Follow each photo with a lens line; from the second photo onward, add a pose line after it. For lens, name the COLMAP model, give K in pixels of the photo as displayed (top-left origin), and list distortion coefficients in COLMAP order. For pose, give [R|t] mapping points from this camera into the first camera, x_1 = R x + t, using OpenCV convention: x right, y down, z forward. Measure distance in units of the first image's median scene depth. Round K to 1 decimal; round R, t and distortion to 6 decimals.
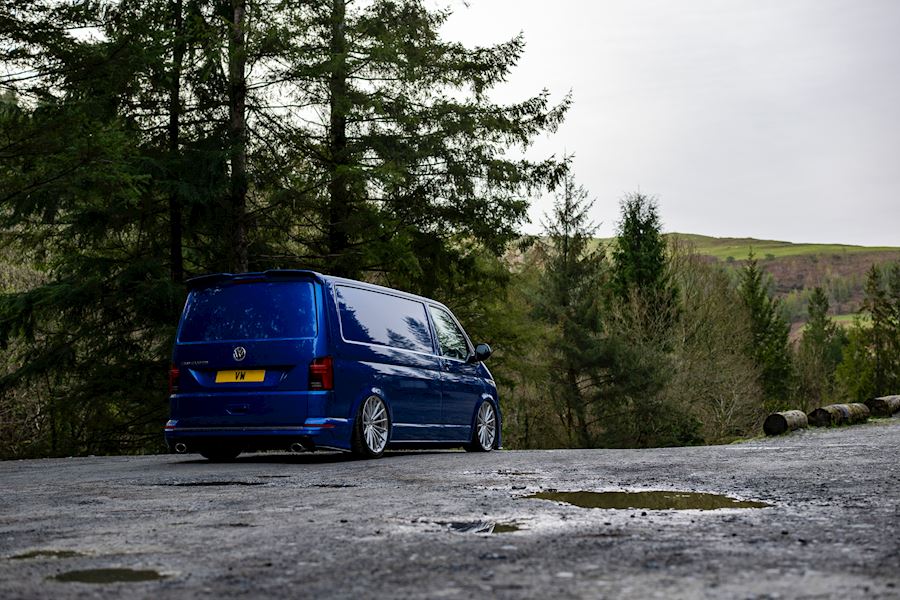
lens RADIAL K [[1300.7, 0, 450.0], [0, 1300.7, 300.2], [0, 0, 1]] dist [-0.053499, 0.000000]
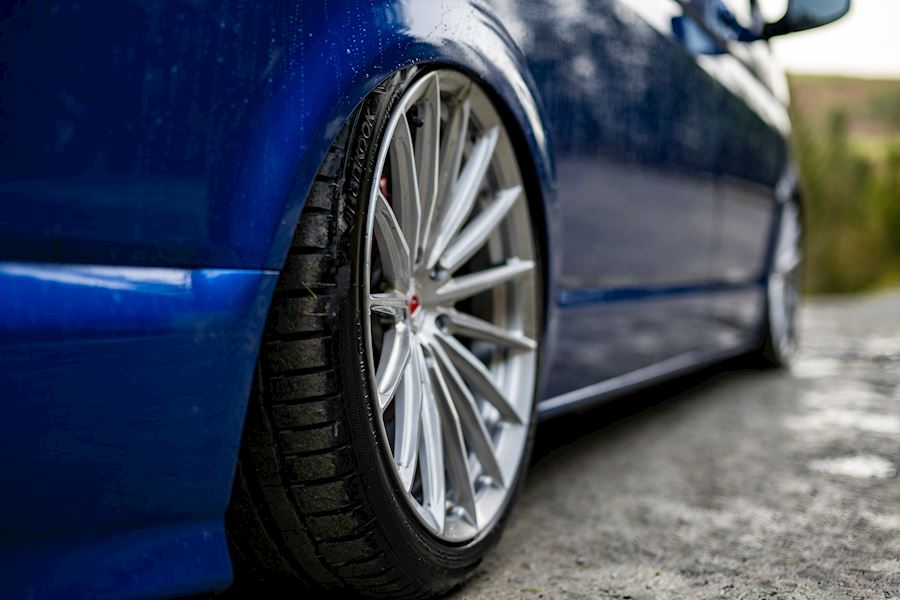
lens RADIAL K [[1300.7, 0, 449.9], [0, 1300.7, 300.0], [0, 0, 1]] dist [-0.053499, 0.000000]
pose [[0.999928, 0.007044, 0.009725, -0.059533], [-0.008267, 0.991214, 0.132007, 0.078309], [-0.008709, -0.132078, 0.991201, 0.876966]]
